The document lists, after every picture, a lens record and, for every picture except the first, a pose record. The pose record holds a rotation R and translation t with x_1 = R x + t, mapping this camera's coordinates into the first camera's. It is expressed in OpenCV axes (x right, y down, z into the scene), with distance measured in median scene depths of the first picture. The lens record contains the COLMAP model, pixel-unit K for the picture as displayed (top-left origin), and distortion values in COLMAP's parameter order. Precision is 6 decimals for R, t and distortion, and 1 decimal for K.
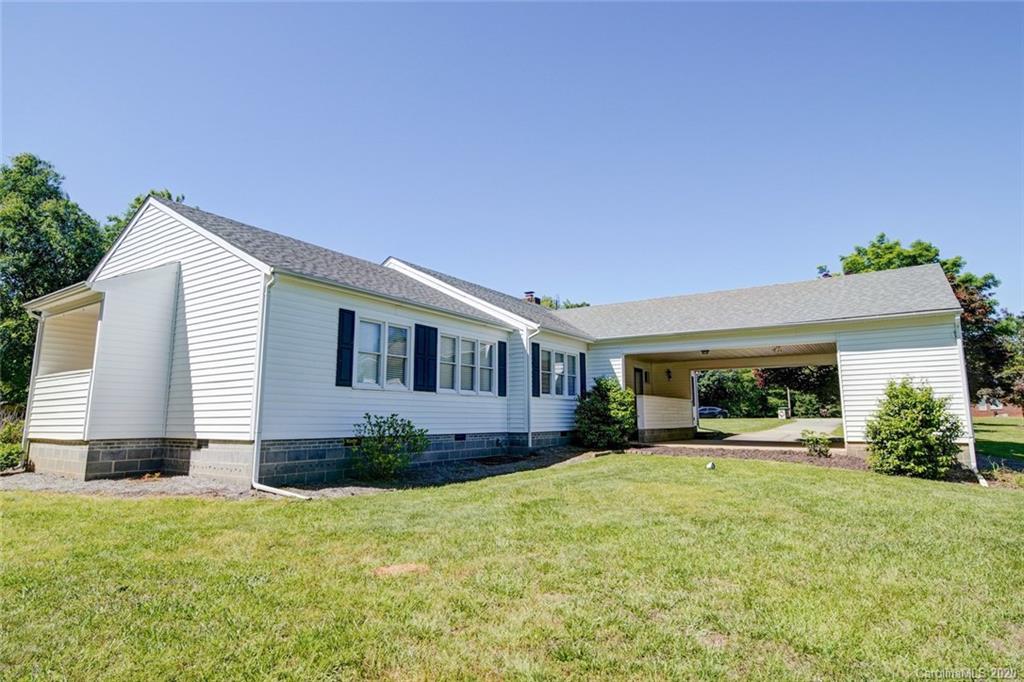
lens RADIAL K [[550.4, 0, 511.1], [0, 550.4, 341.1], [0, 0, 1]] dist [-0.003396, -0.001542]
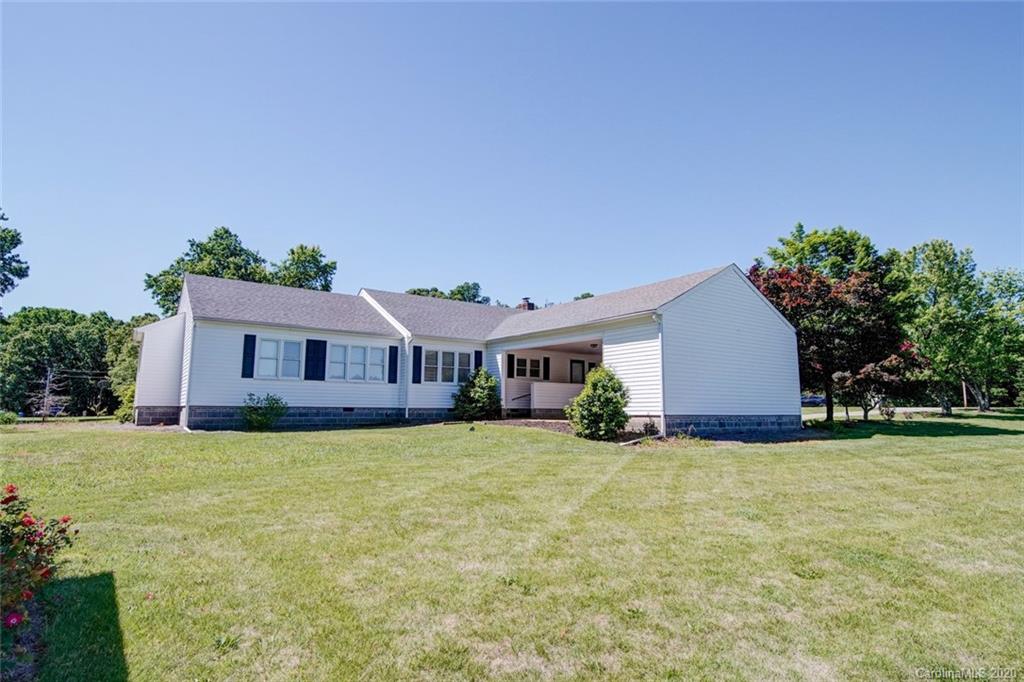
lens RADIAL K [[550.4, 0, 514.9], [0, 550.4, 337.5], [0, 0, 1]] dist [-0.003396, -0.001542]
pose [[0.932672, -0.042074, -0.358265, 0.871313], [0.044573, 0.999005, -0.001284, -0.005816], [0.357962, -0.014772, 0.933619, -0.269881]]
